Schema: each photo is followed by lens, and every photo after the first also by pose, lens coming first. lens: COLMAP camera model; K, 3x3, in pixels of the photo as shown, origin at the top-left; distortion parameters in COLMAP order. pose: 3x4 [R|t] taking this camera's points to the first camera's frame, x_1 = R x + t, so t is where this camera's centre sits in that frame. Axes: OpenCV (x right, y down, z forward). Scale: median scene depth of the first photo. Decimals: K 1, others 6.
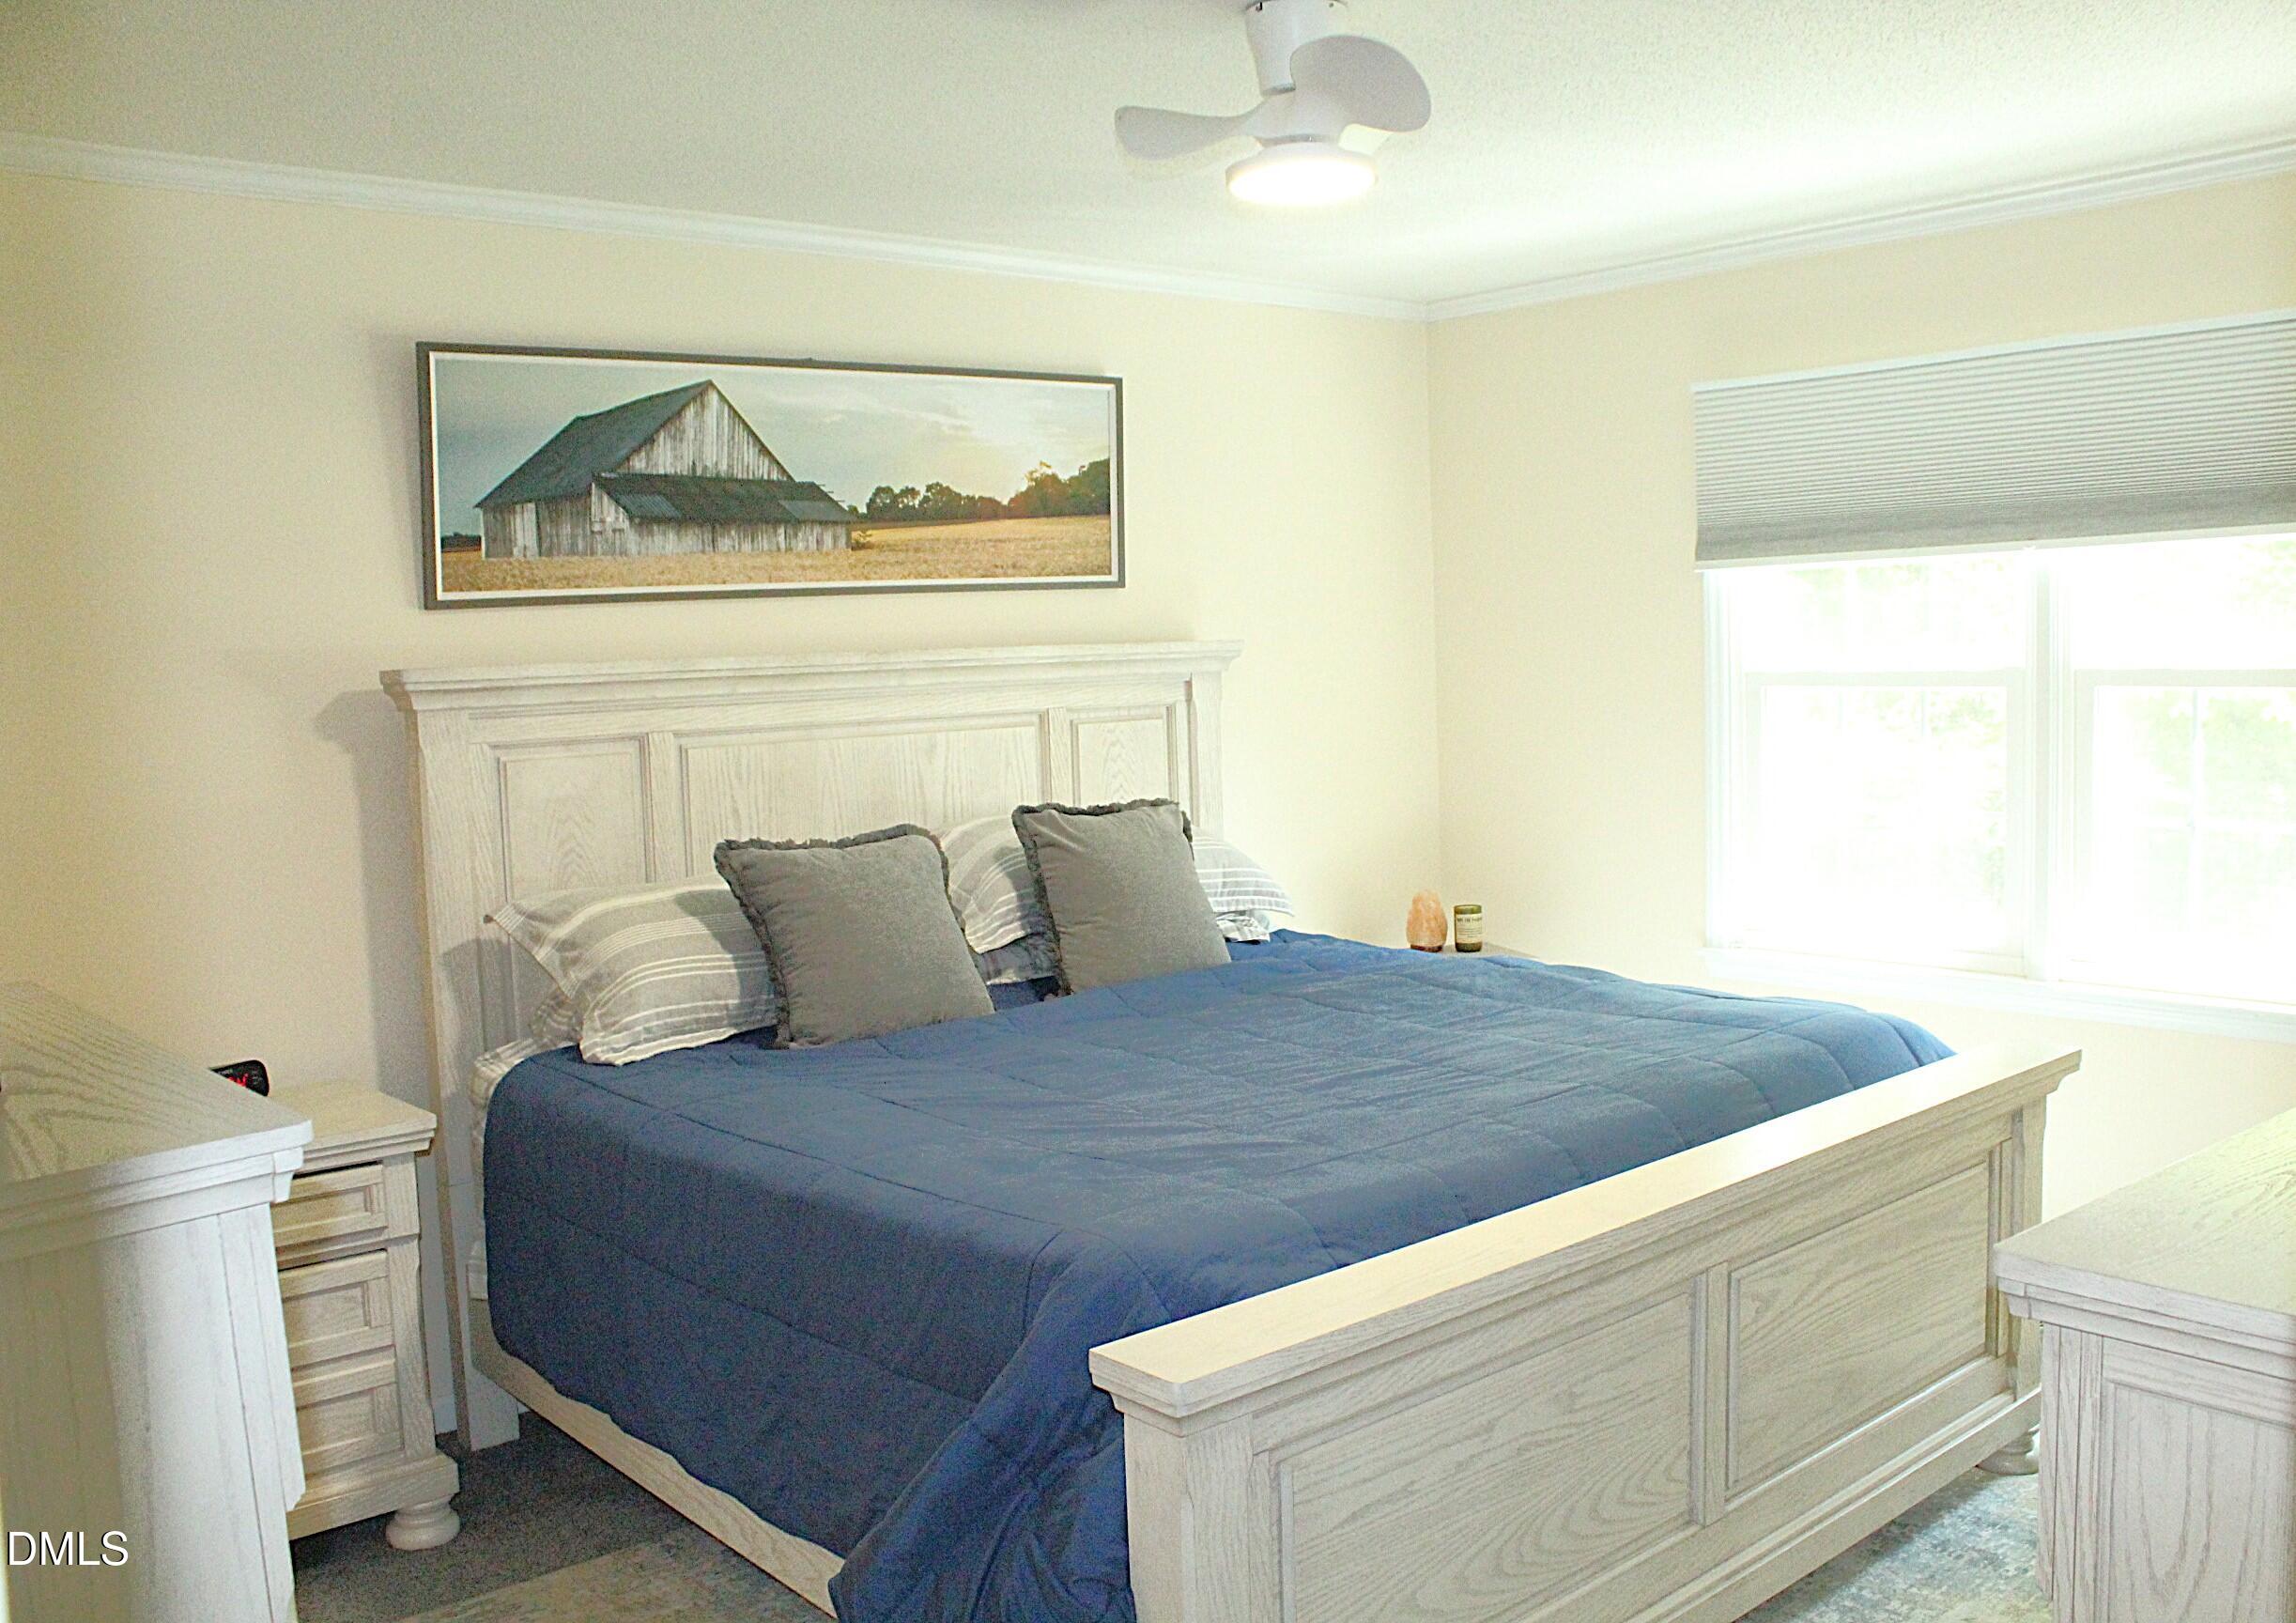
lens RADIAL K [[1985.1, 0, 1149.5], [0, 1985.1, 821.1], [0, 0, 1]] dist [-0.099882, 0.005706]
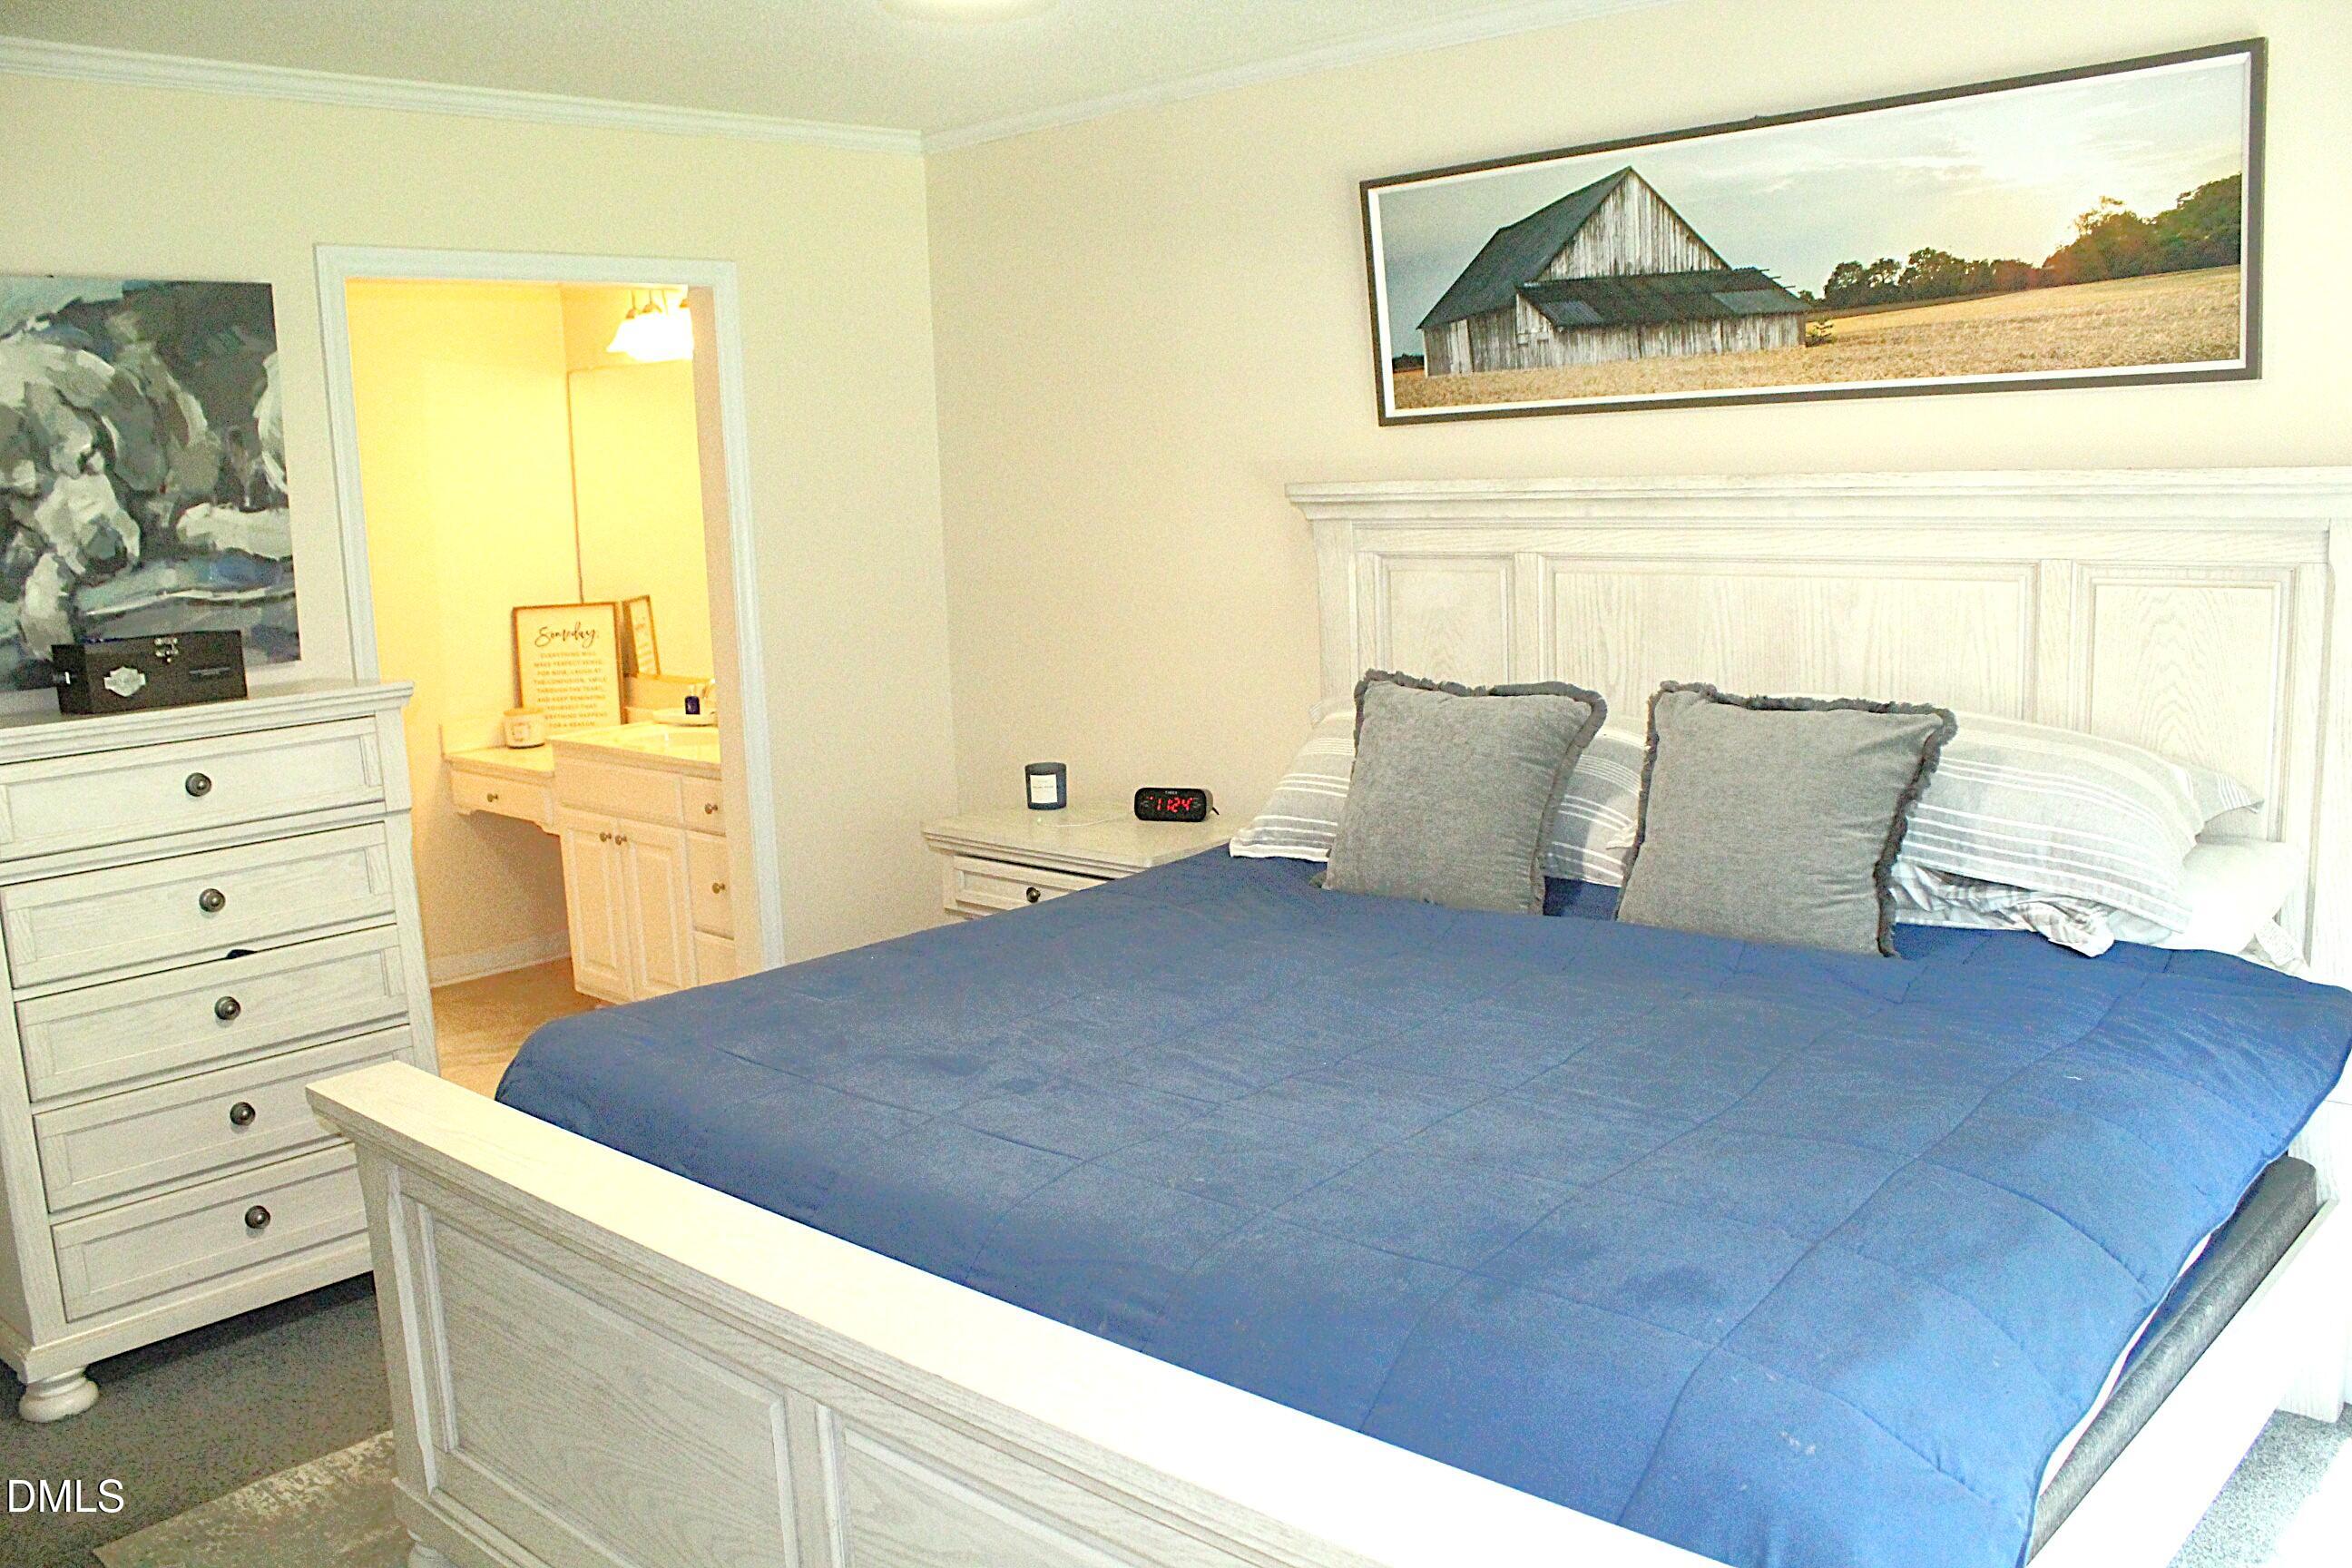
lens RADIAL K [[1962.6, 0, 1171.7], [0, 1962.6, 788.3], [0, 0, 1]] dist [-0.139174, 0.118535]
pose [[0.131074, 0.193367, -0.972332, 0.649095], [-0.053625, 0.980740, 0.187810, -0.097393], [0.989921, 0.027525, 0.138919, 0.664504]]
